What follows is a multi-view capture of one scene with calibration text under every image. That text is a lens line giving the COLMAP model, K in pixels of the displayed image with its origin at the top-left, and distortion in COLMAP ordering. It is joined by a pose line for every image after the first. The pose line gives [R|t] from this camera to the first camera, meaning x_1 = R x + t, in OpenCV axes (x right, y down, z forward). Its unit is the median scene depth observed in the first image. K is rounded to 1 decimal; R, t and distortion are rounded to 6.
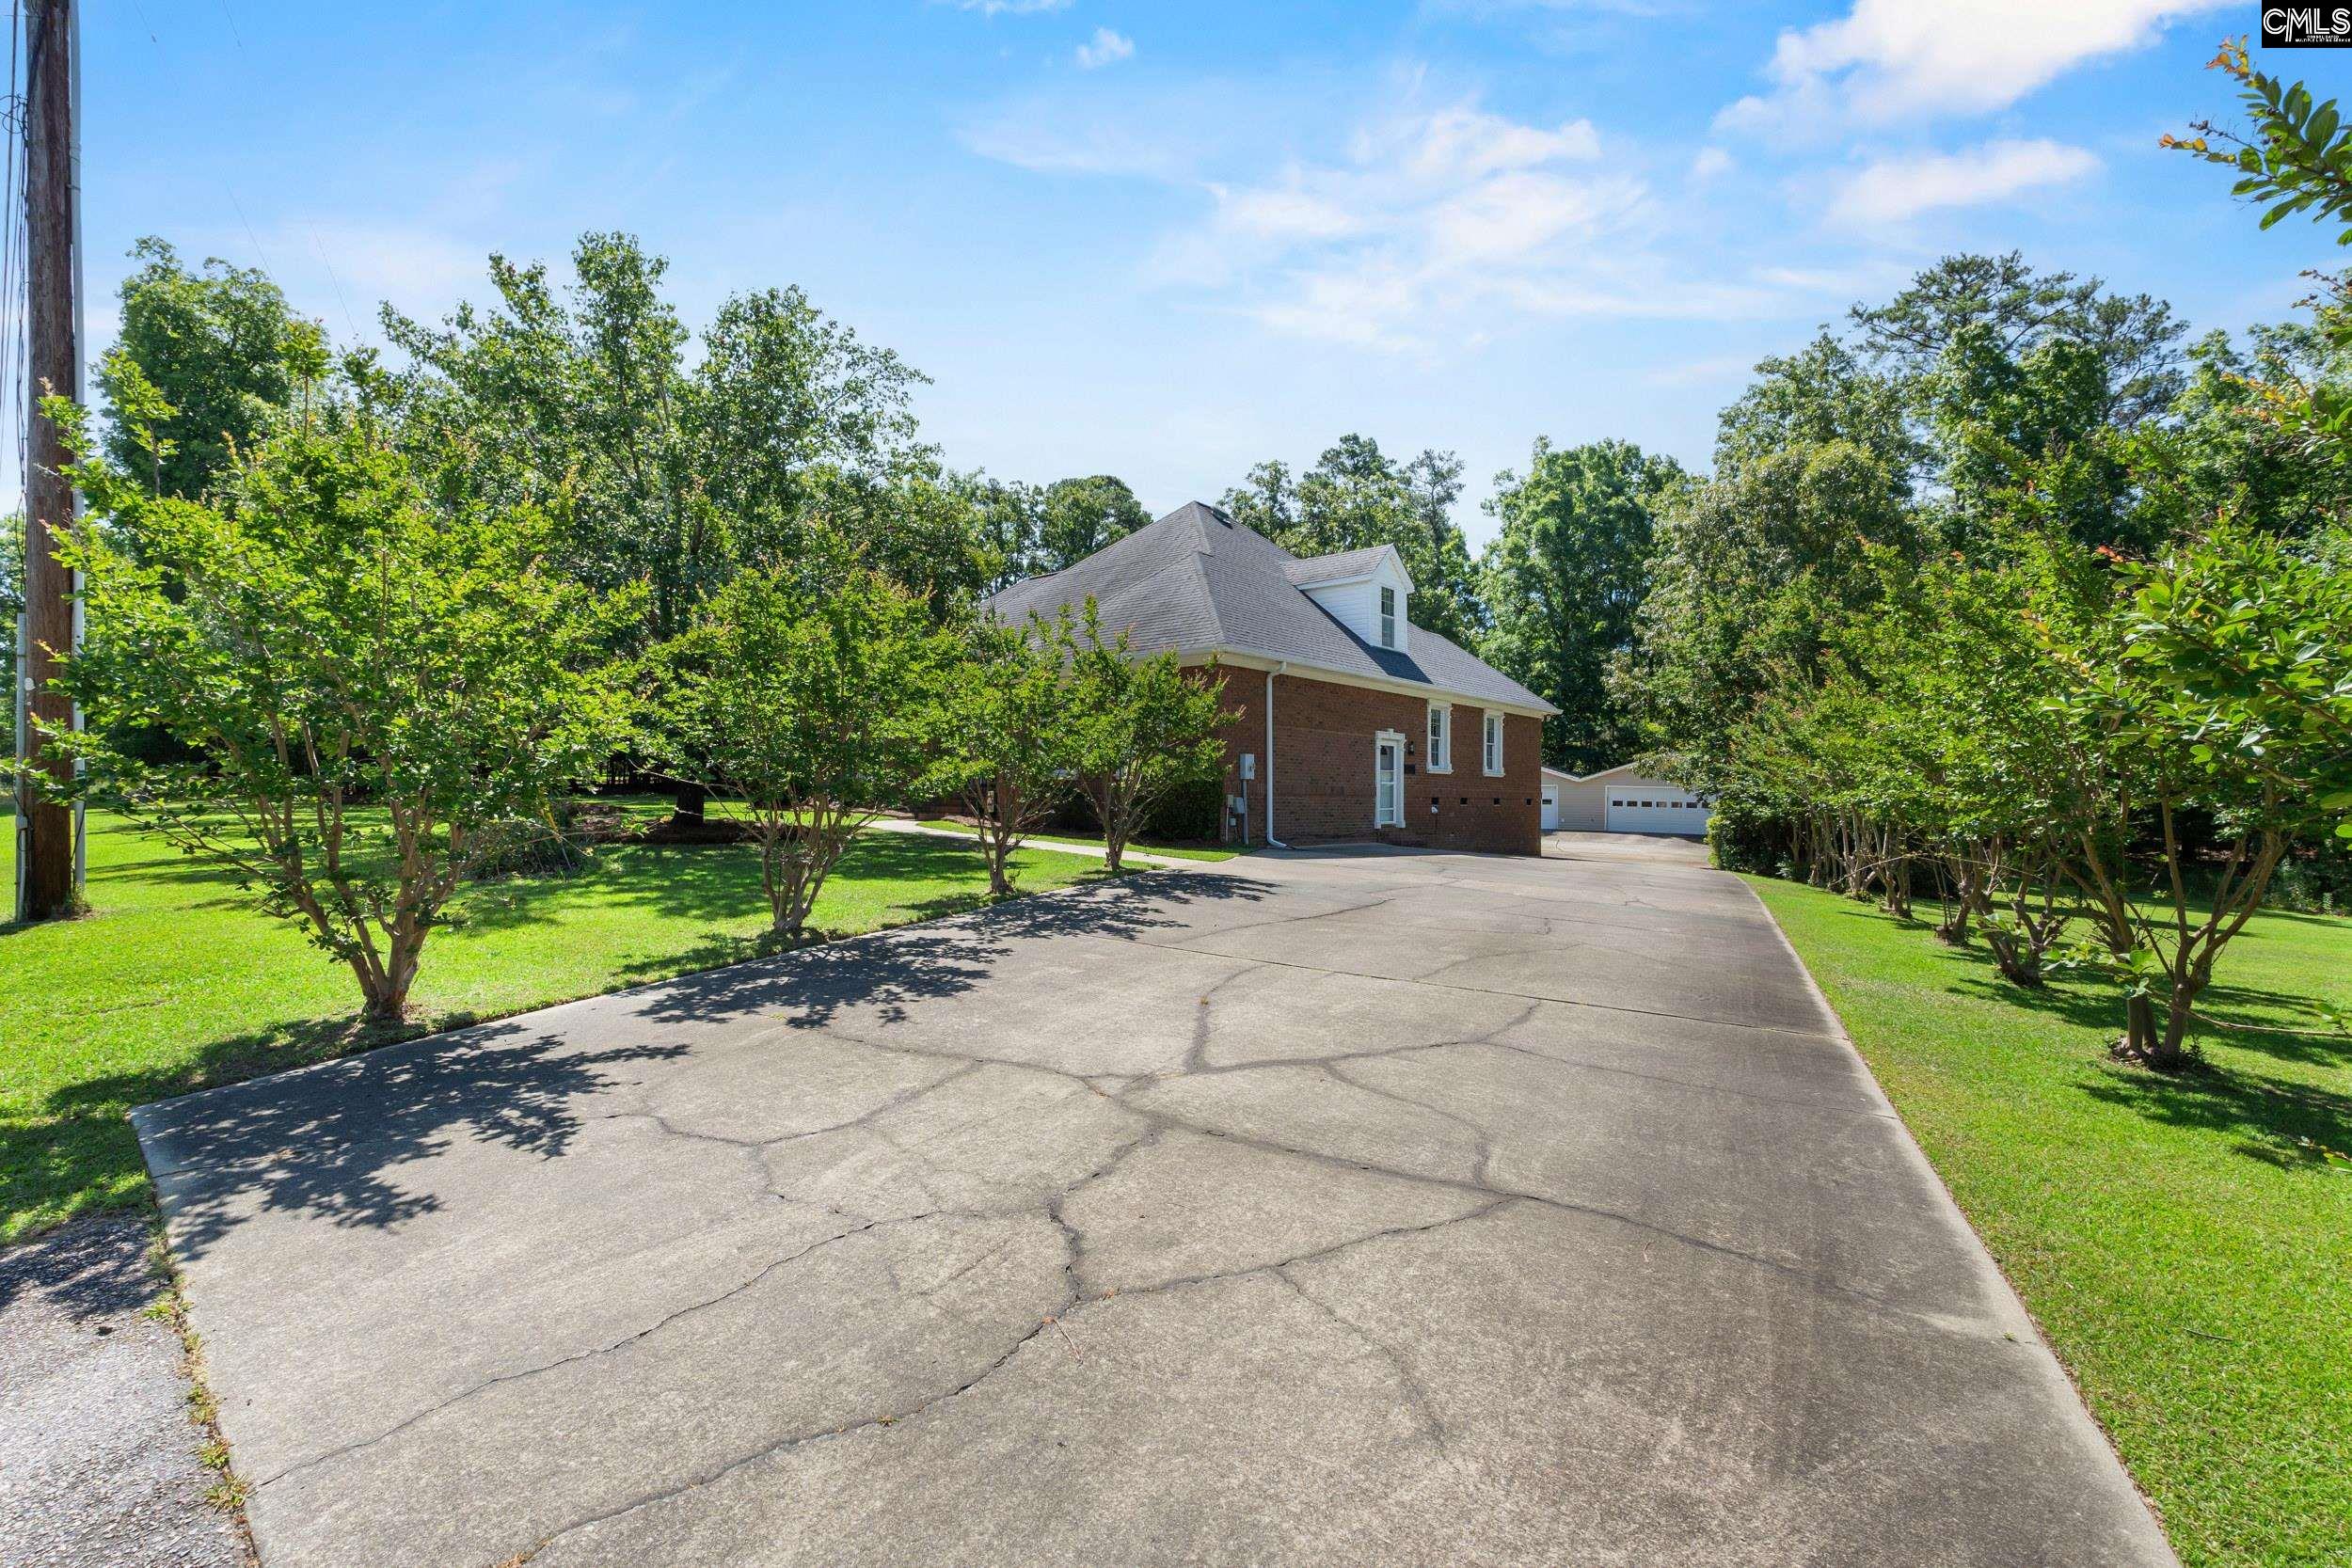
lens RADIAL K [[1108.4, 0, 1165.9], [0, 1108.4, 796.6], [0, 0, 1]] dist [-0.000581, 0.001369]
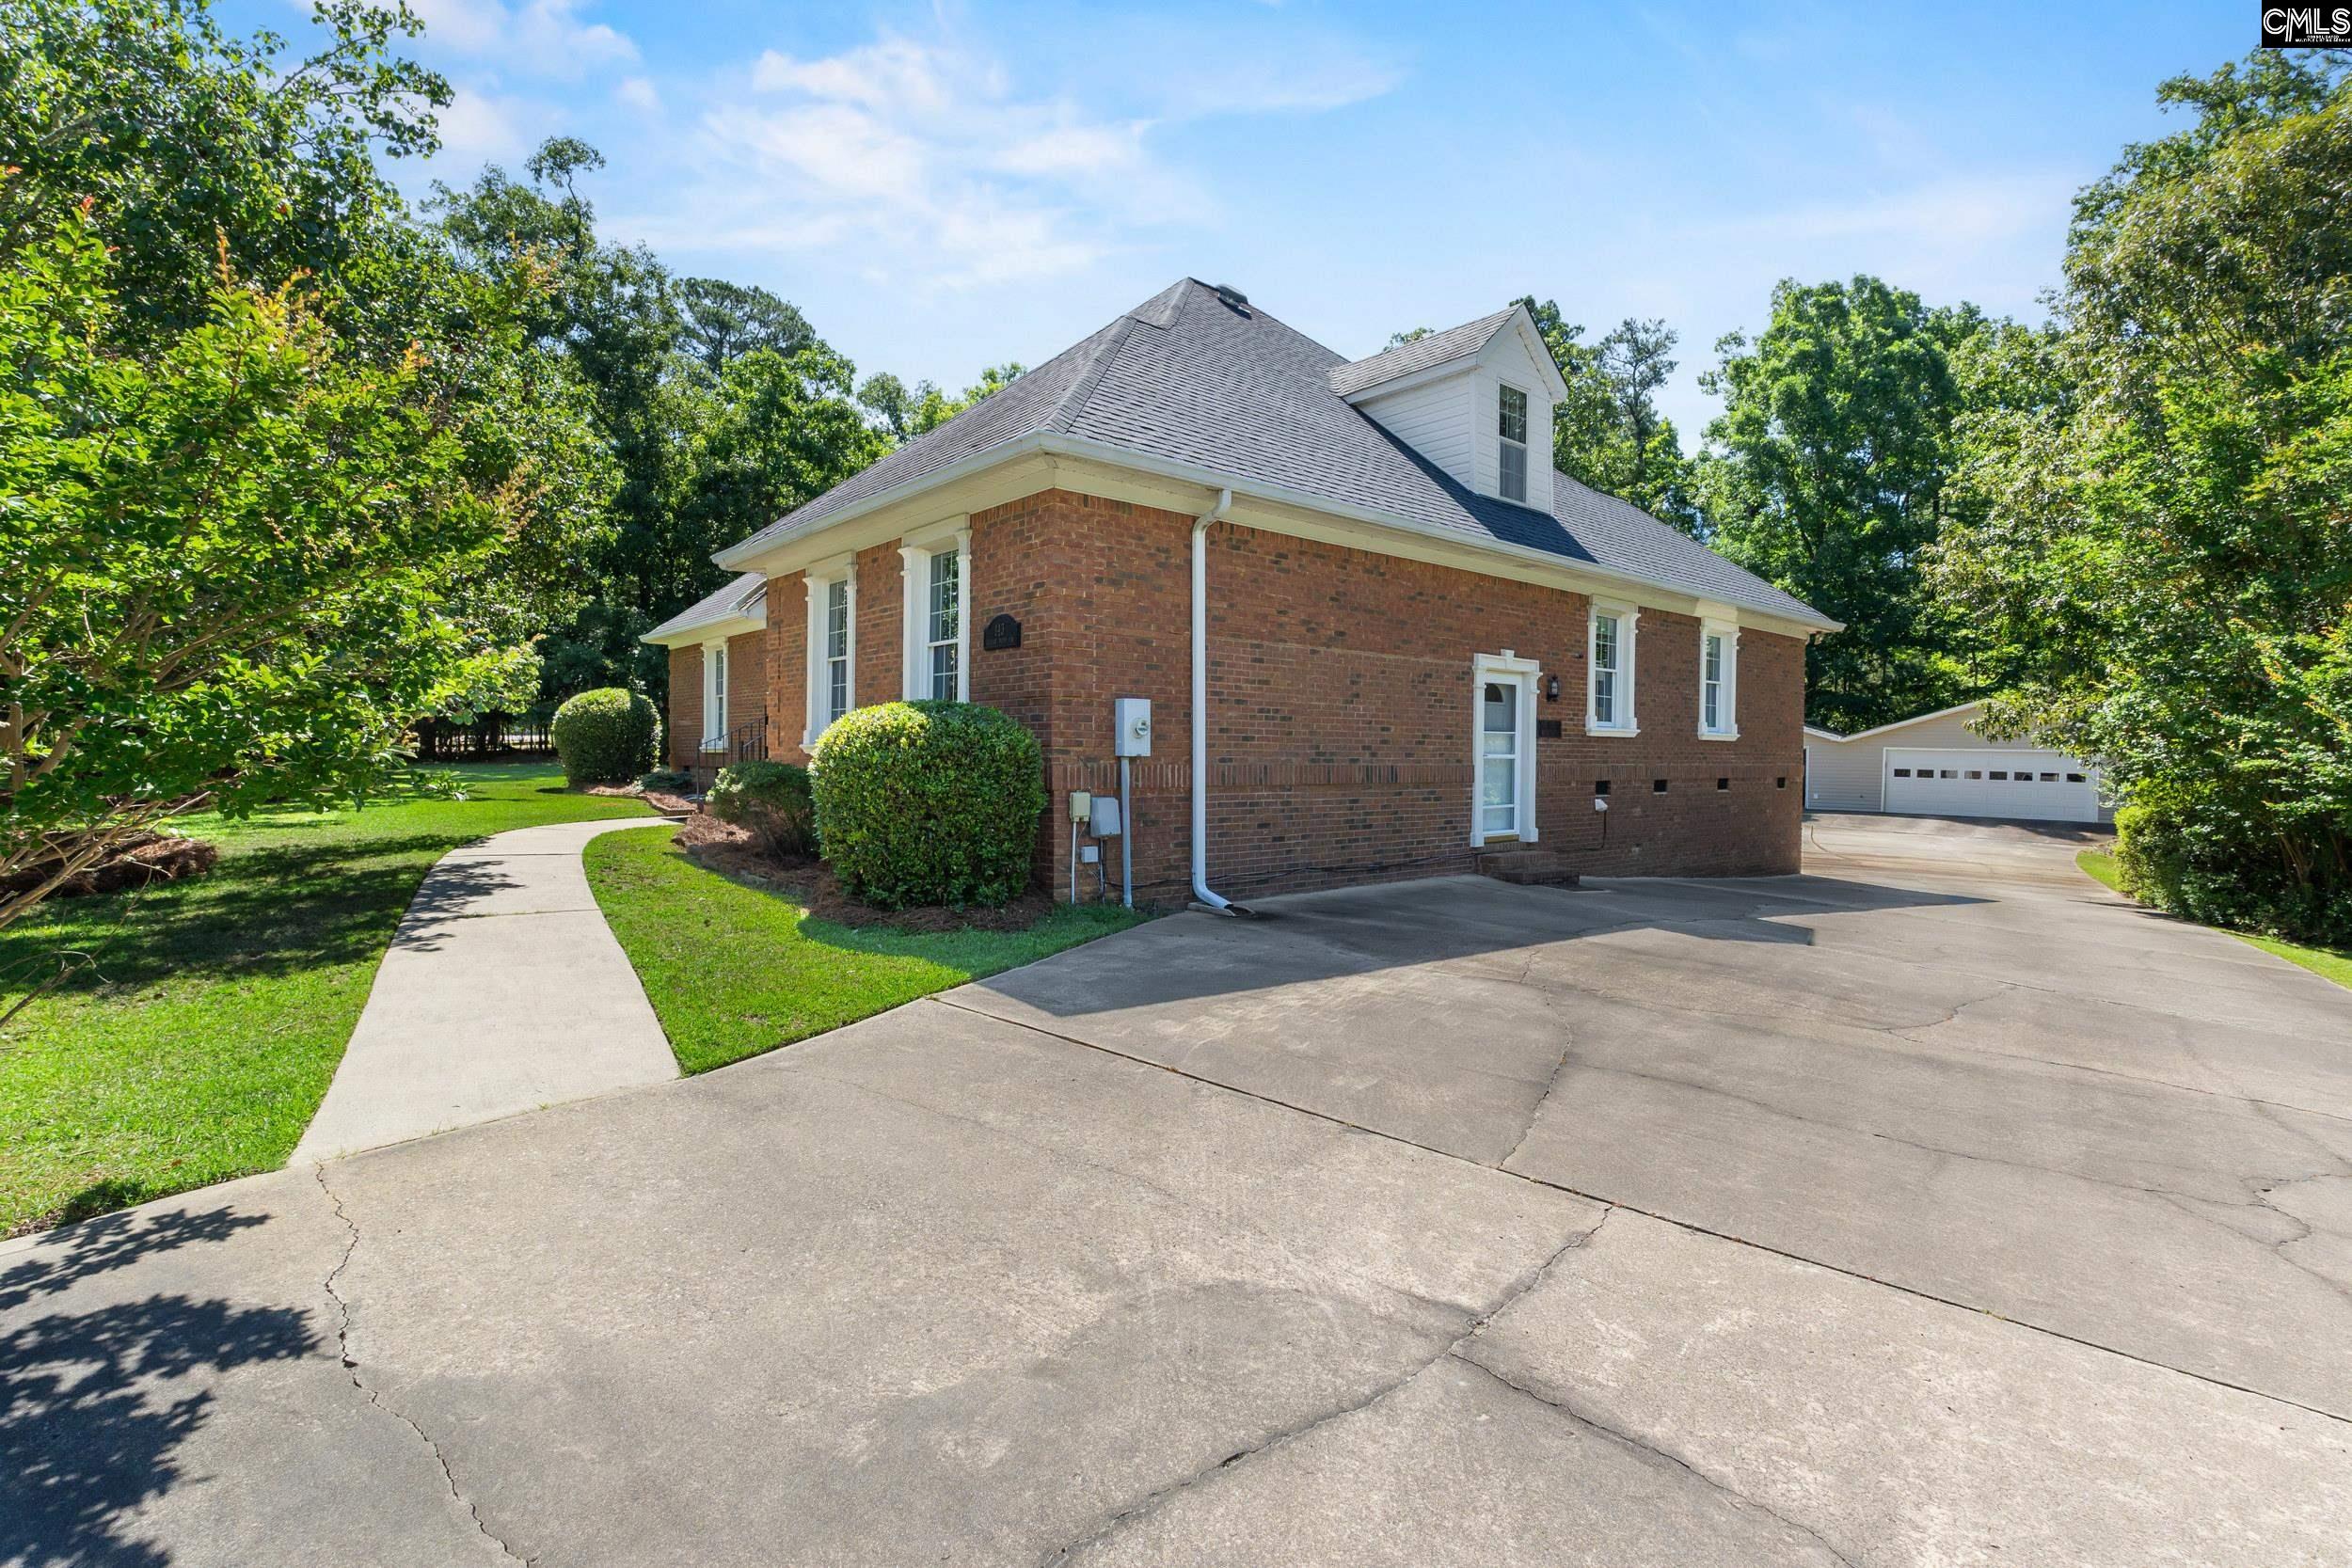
lens RADIAL K [[1108.4, 0, 1190.1], [0, 1108.4, 765.2], [0, 0, 1]] dist [-0.000581, 0.001369]
pose [[0.988596, 0.003495, -0.150549, 0.070135], [-0.001373, 0.999898, 0.014200, -0.007835], [0.150584, -0.013832, 0.988501, 0.244952]]
